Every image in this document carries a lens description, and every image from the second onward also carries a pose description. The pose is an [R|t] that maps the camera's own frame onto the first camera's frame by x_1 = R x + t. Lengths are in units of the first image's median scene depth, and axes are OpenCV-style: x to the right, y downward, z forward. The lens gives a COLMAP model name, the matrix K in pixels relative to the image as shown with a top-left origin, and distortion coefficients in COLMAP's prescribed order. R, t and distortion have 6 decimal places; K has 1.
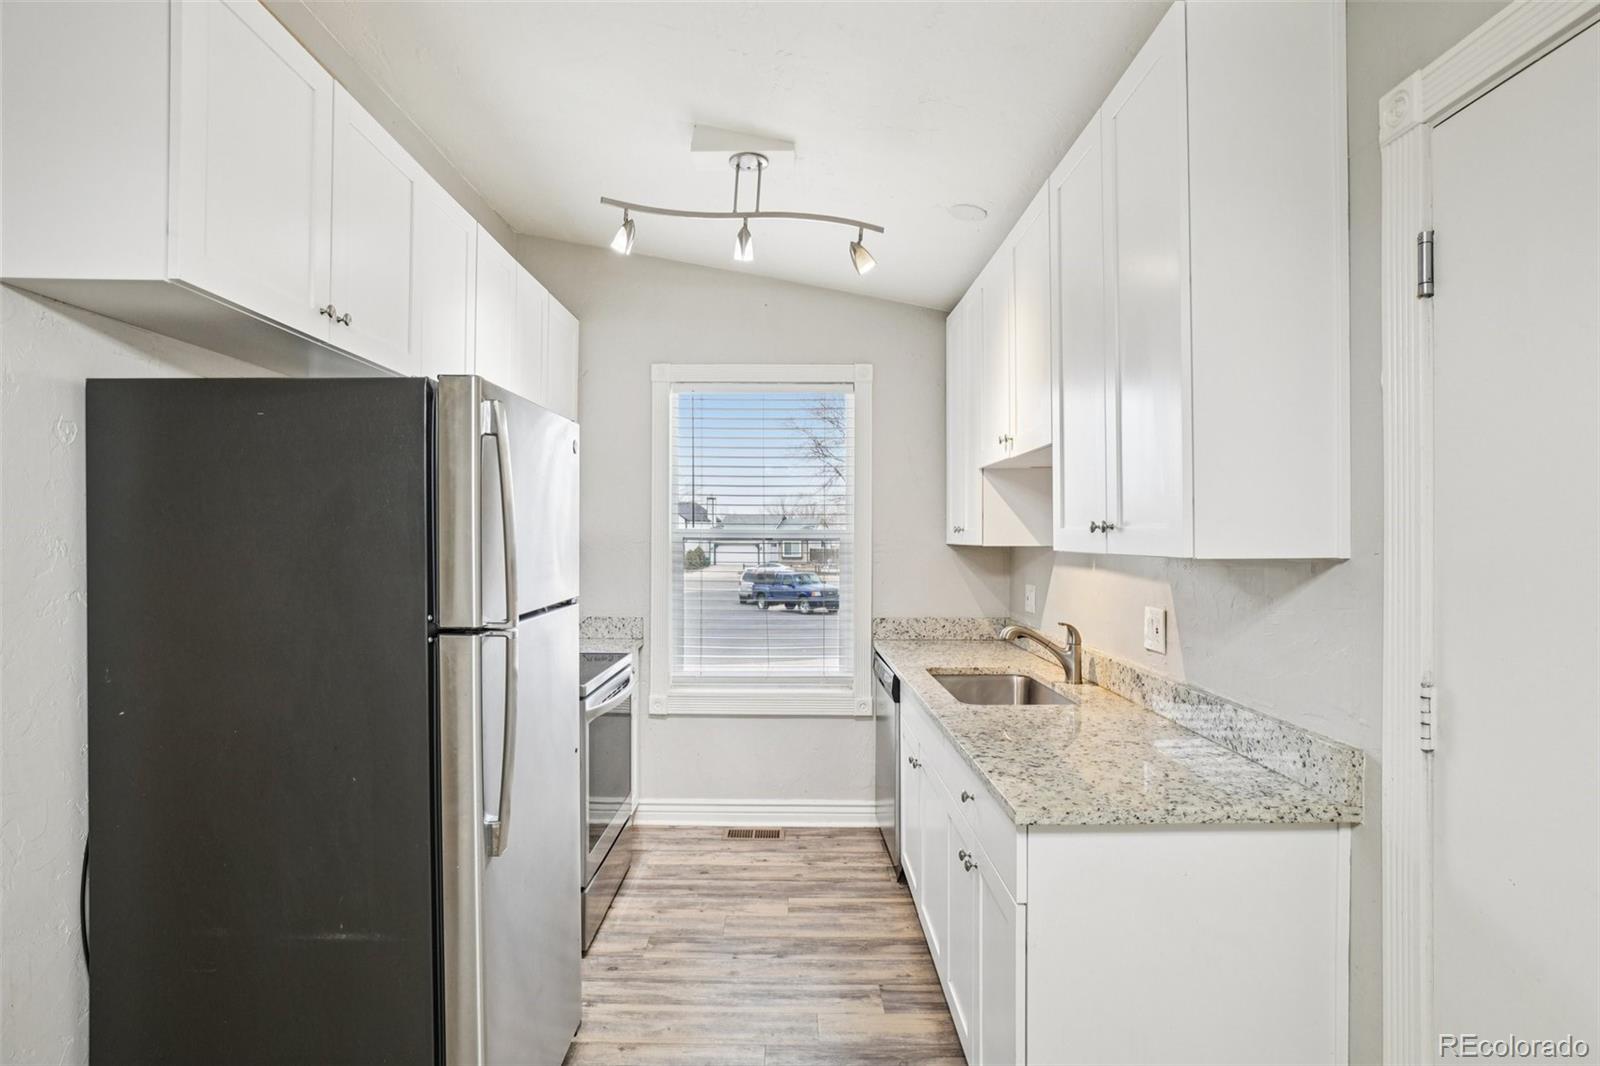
lens RADIAL K [[795.3, 0, 808.7], [0, 795.3, 503.0], [0, 0, 1]] dist [-0.052550, 0.021294]
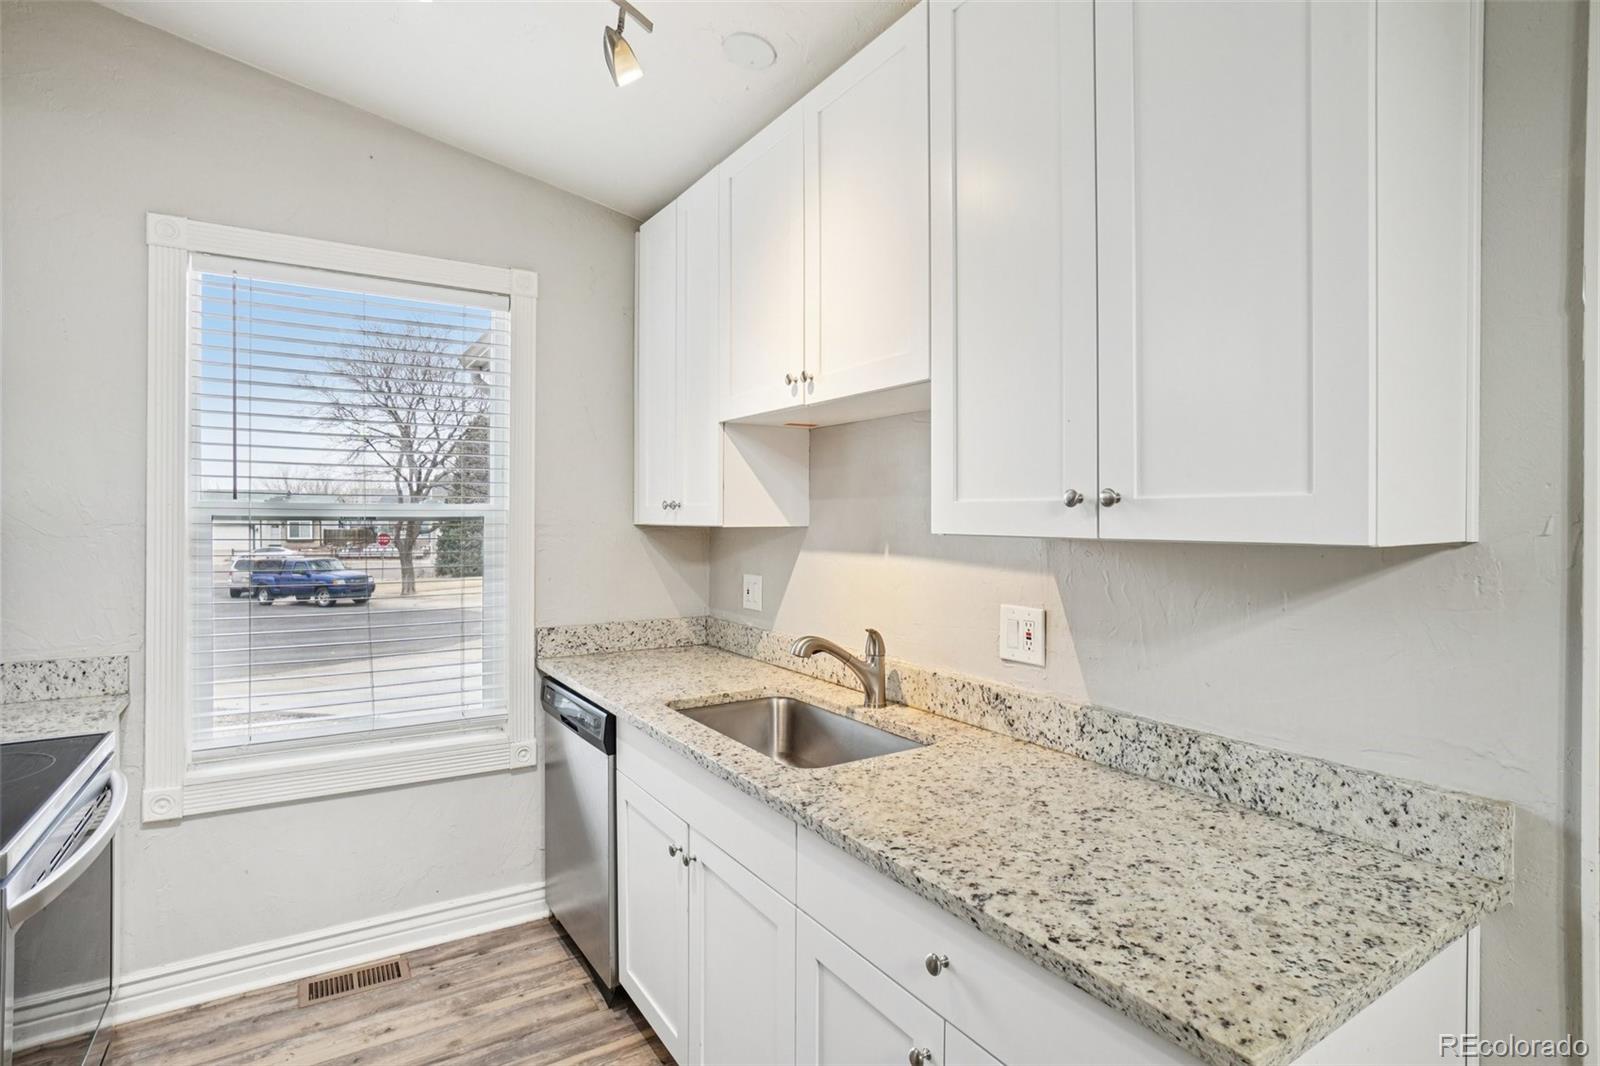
lens RADIAL K [[795.3, 0, 808.7], [0, 795.3, 503.0], [0, 0, 1]] dist [-0.052550, 0.021294]
pose [[0.850153, 0.007453, 0.526482, -0.102006], [-0.021039, 0.999582, 0.019825, 0.015363], [-0.526114, -0.027931, 0.849955, 0.322529]]
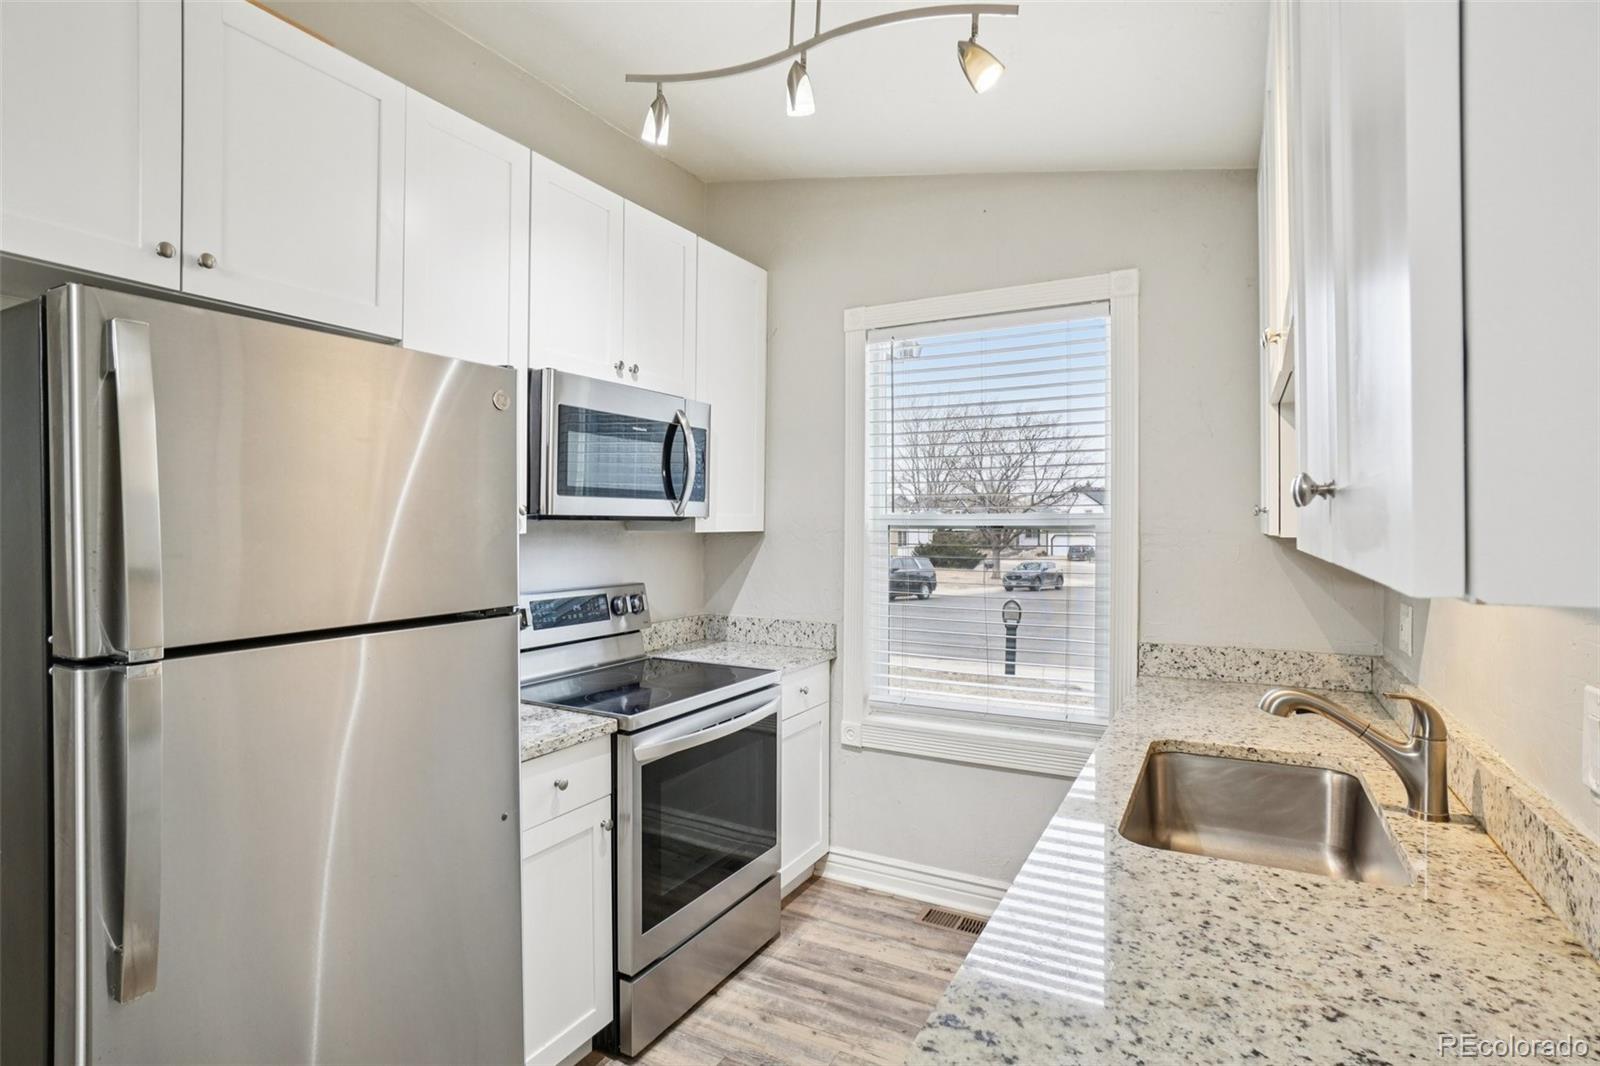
lens RADIAL K [[805.9, 0, 802.5], [0, 805.9, 509.7], [0, 0, 1]] dist [-0.049311, 0.023750]
pose [[0.871819, -0.013079, -0.489653, 0.197197], [0.024083, 0.999579, 0.016181, 0.015881], [0.489235, -0.025899, 0.871767, 0.318818]]
